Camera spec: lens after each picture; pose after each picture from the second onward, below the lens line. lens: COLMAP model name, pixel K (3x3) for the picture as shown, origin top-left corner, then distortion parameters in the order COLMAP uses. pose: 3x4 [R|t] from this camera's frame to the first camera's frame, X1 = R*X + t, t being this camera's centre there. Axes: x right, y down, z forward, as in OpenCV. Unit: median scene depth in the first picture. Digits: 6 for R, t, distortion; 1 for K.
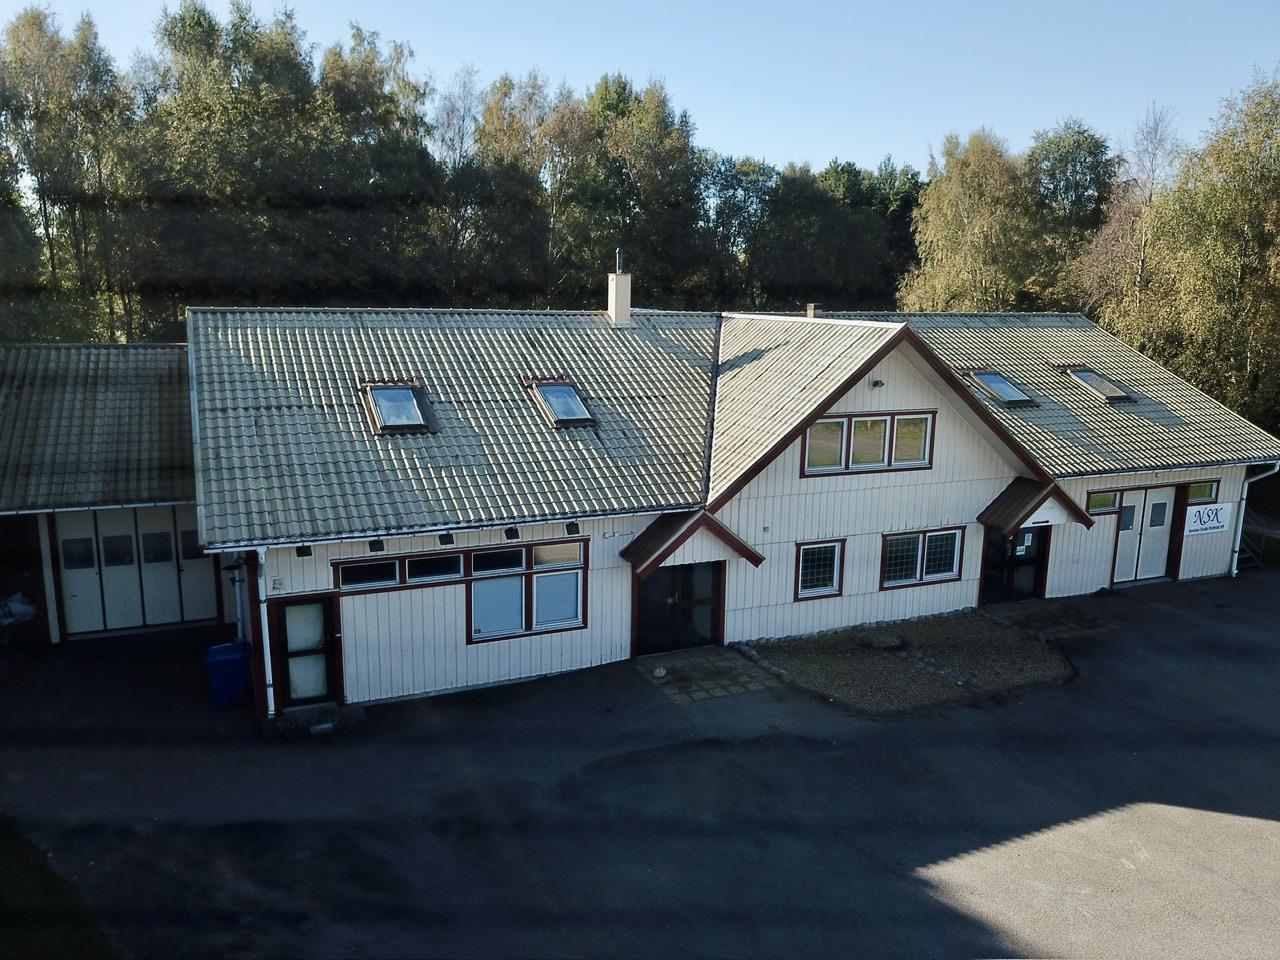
lens RADIAL K [[988.0, 0, 640.0], [0, 988.0, 480.0], [0, 0, 1]] dist [0.003921, 0.009813]
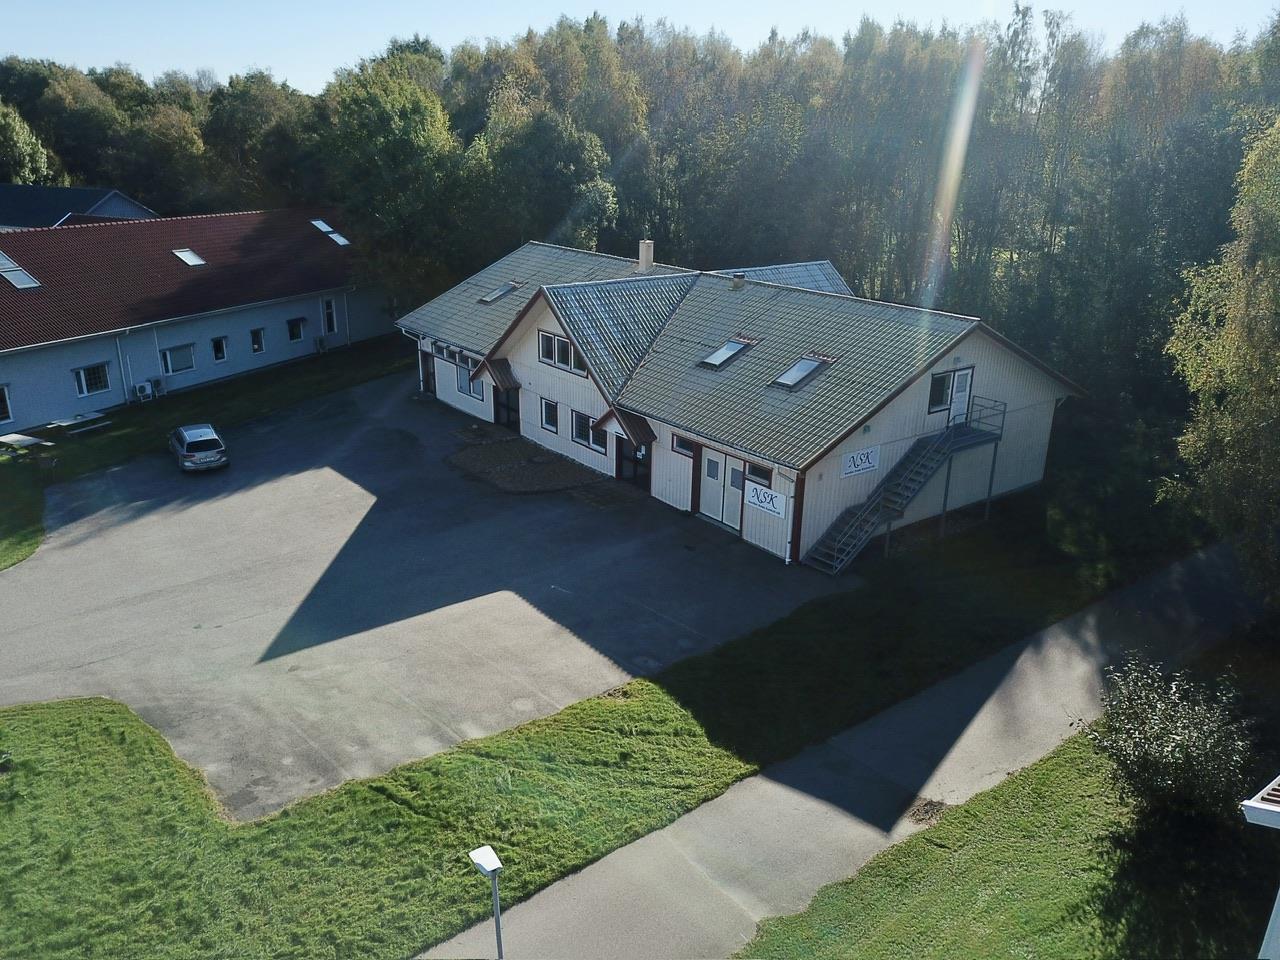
lens RADIAL K [[976.7, 0, 640.0], [0, 976.7, 480.0], [0, 0, 1]] dist [0.004242, 0.000439]
pose [[0.241152, 0.315967, -0.917611, 1.918083], [-0.194628, 0.942053, 0.273234, -0.323616], [0.950771, 0.112702, 0.288674, 0.643241]]
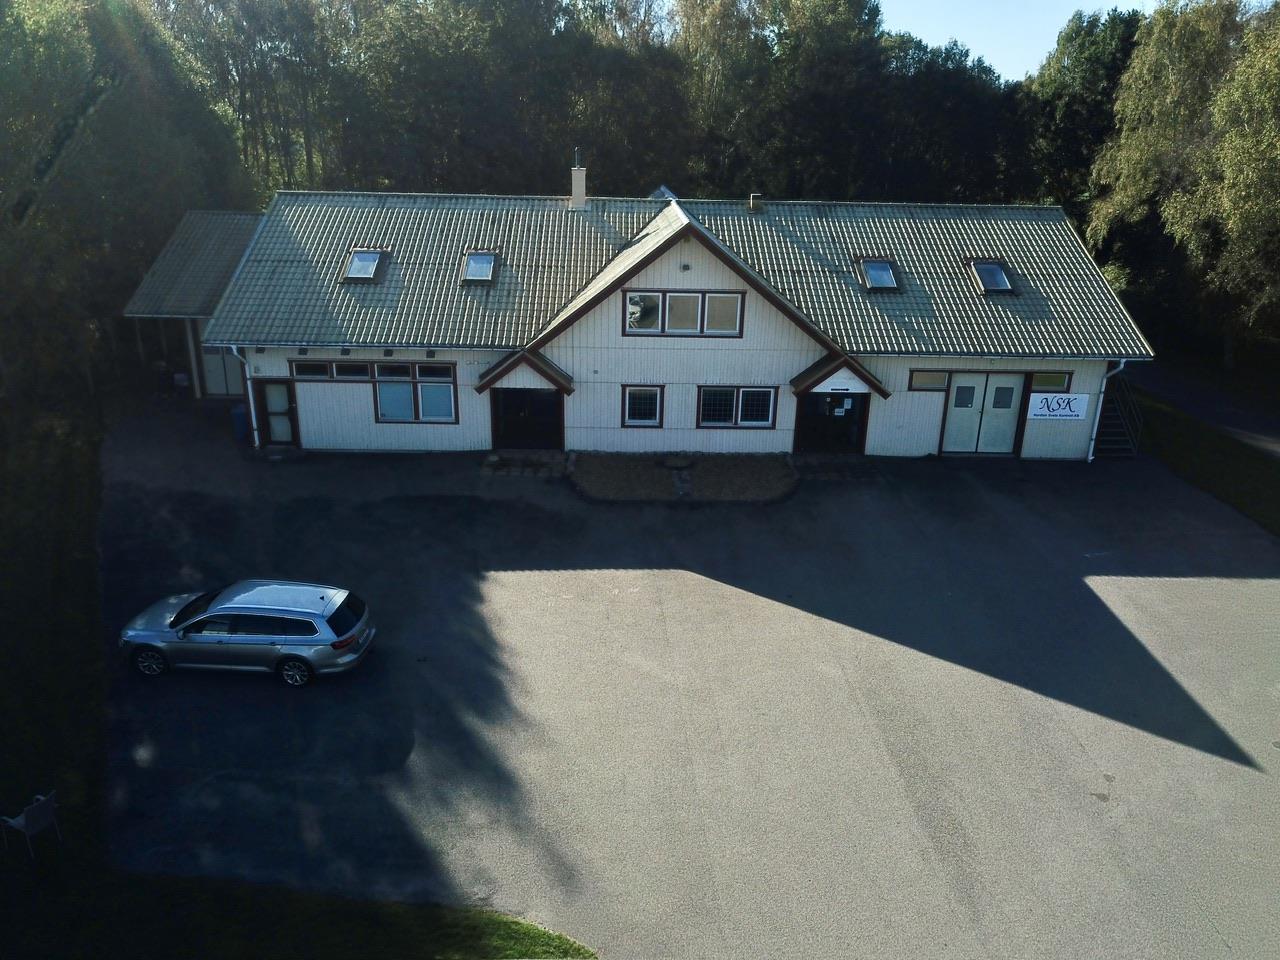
lens RADIAL K [[964.0, 0, 640.0], [0, 964.0, 480.0], [0, 0, 1]] dist [0.071342, -0.199344]
pose [[0.921770, 0.136539, -0.362902, 0.665215], [-0.079544, 0.982630, 0.167664, -0.029991], [0.379491, -0.125680, 0.916619, -0.221142]]
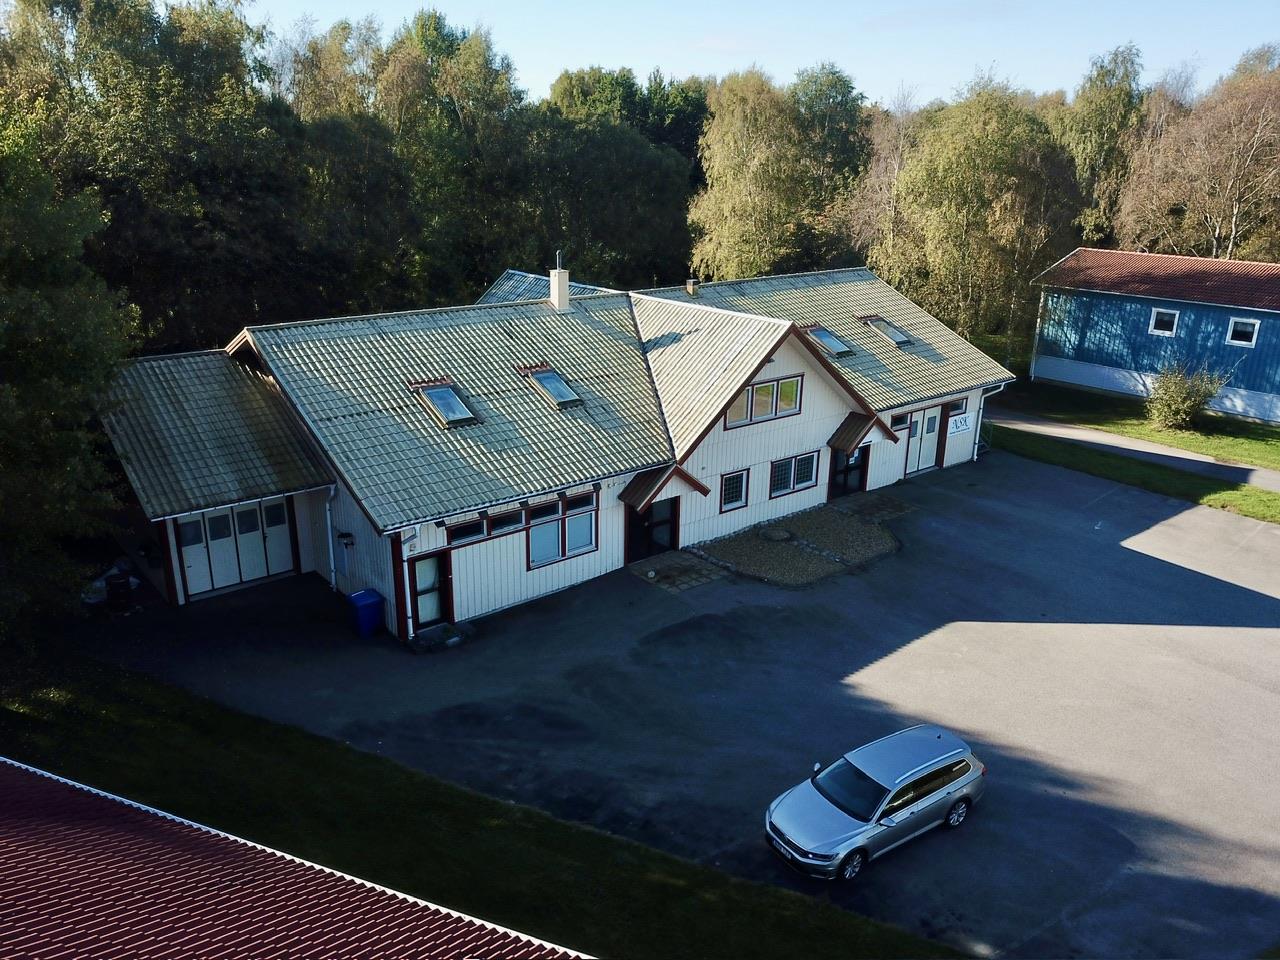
lens RADIAL K [[982.8, 0, 640.0], [0, 982.8, 480.0], [0, 0, 1]] dist [0.024744, -0.005506]
pose [[0.963269, -0.088510, 0.253532, -0.312745], [0.053023, 0.988222, 0.143544, -0.137318], [-0.263251, -0.124829, 0.956617, -0.335119]]
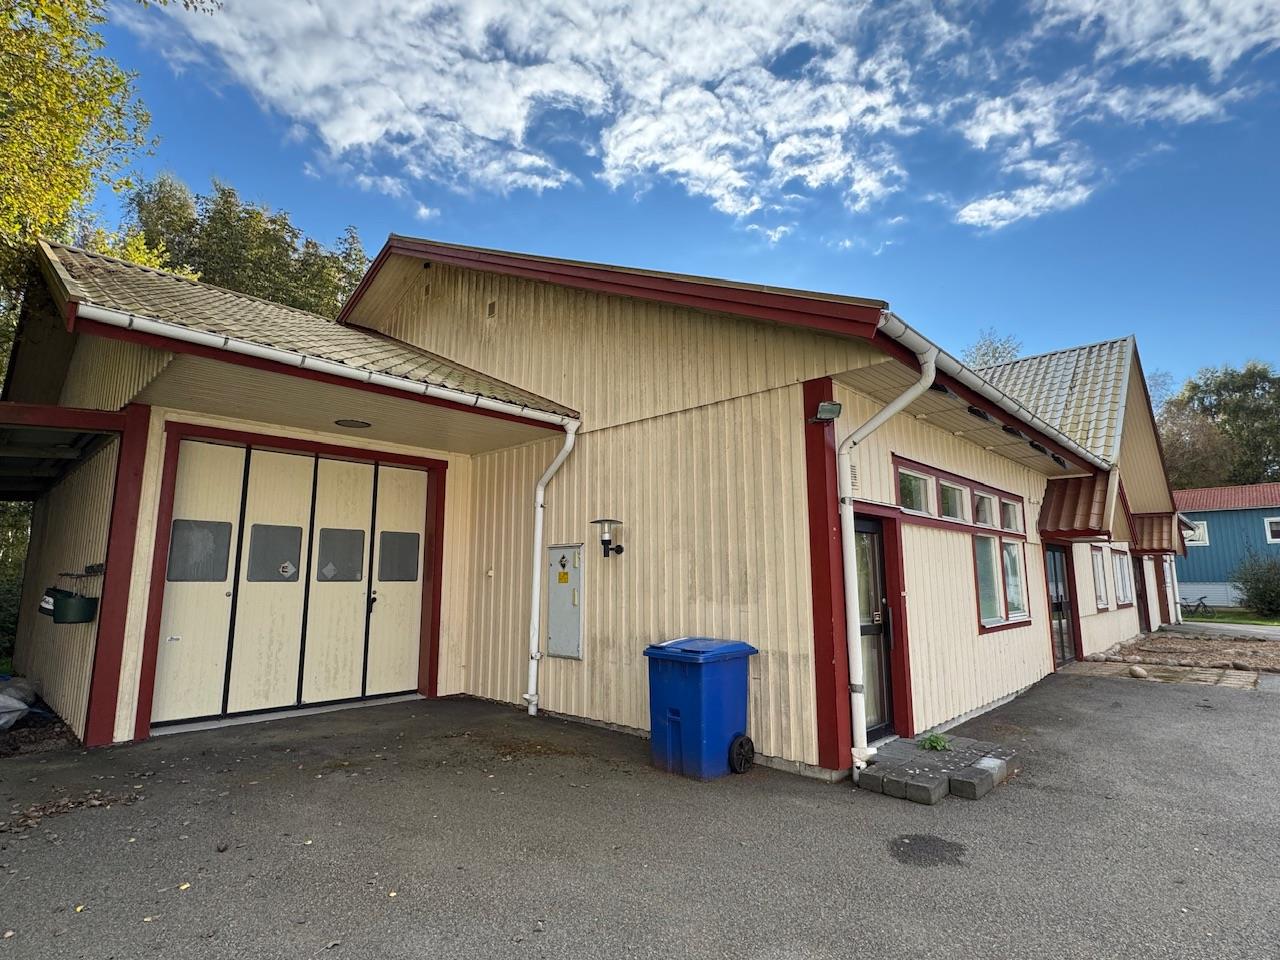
lens RADIAL K [[663.8, 0, 640.0], [0, 663.8, 480.0], [0, 0, 1]] dist [-0.001937, 0.000137]
pose [[0.922908, 0.036687, 0.383269, -0.468171], [0.094449, 0.943462, -0.317740, 0.160917], [-0.373256, 0.329444, 0.867264, 0.583281]]
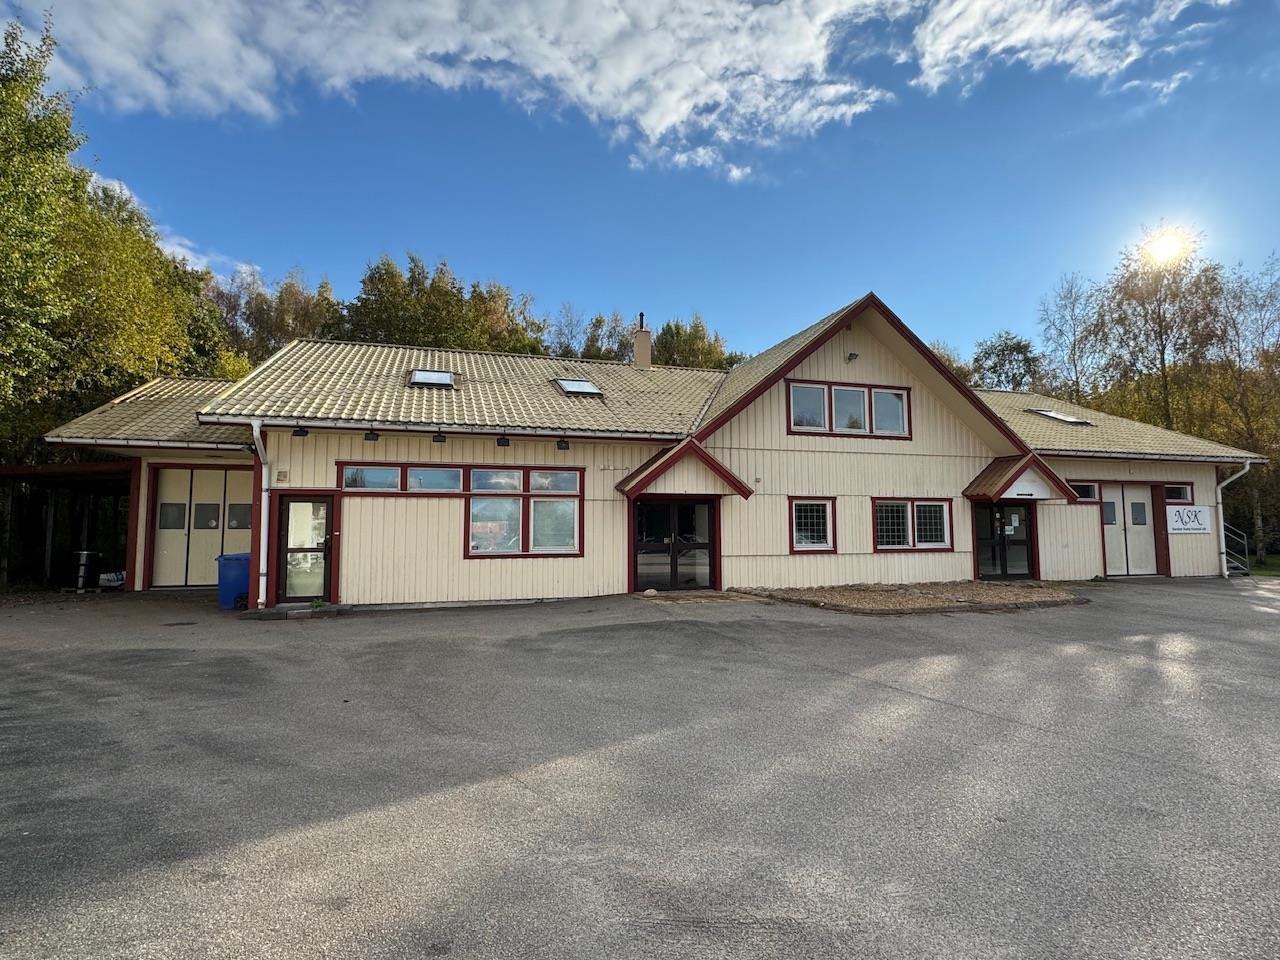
lens RADIAL K [[663.8, 0, 640.0], [0, 663.8, 480.0], [0, 0, 1]] dist [-0.001937, 0.000137]
pose [[0.992969, -0.030035, -0.114501, 0.079830], [-0.002142, 0.962557, -0.271070, 0.236310], [0.118356, 0.269409, 0.955725, 0.279262]]
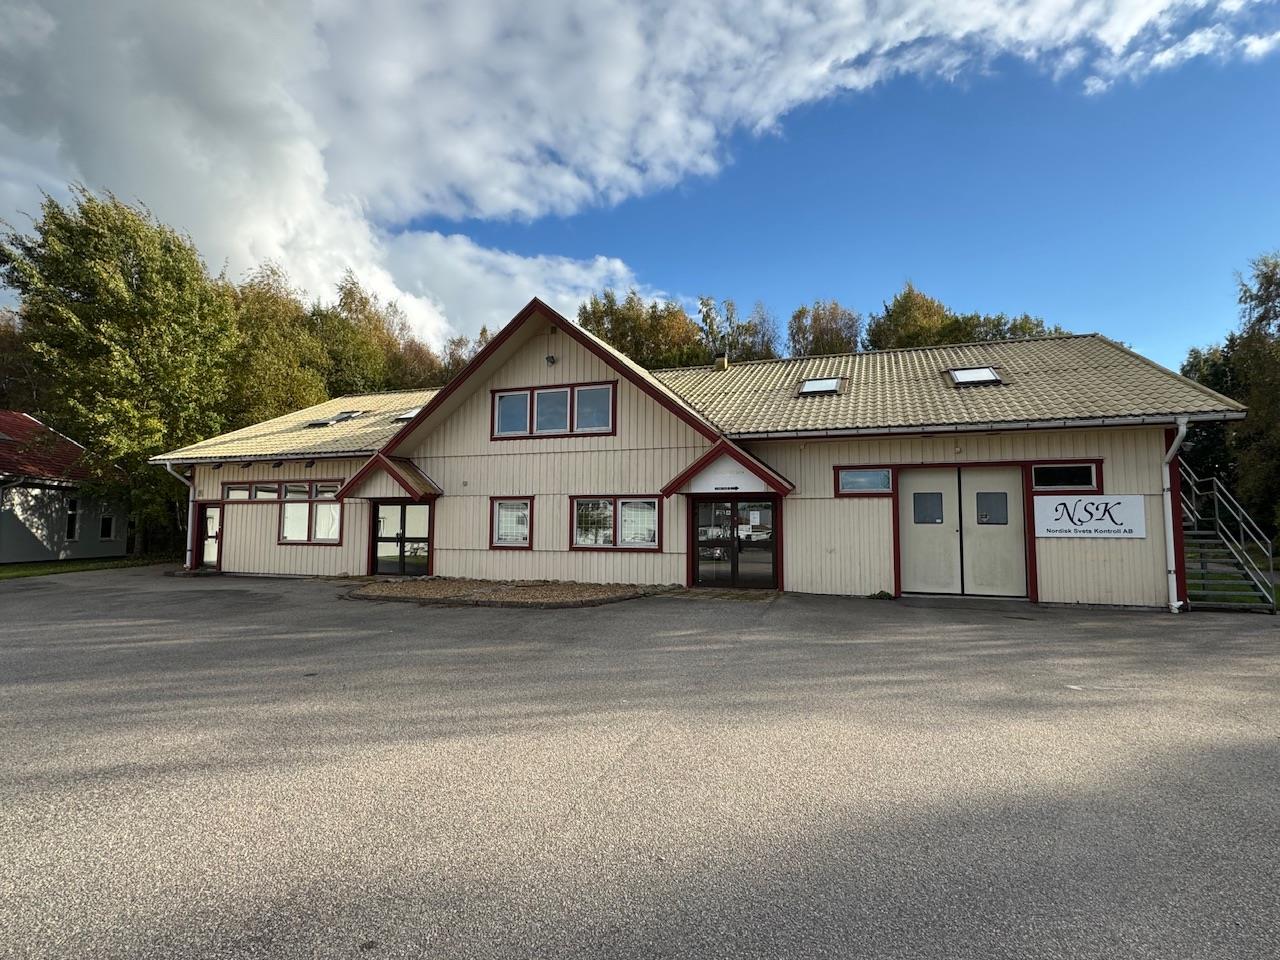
lens RADIAL K [[637.2, 0, 640.0], [0, 637.2, 480.0], [0, 0, 1]] dist [-0.001654, -0.000588]
pose [[0.724790, -0.061315, -0.686236, 0.794195], [-0.124927, 0.967825, -0.218420, 0.184097], [0.677549, 0.244038, 0.693811, 0.570376]]
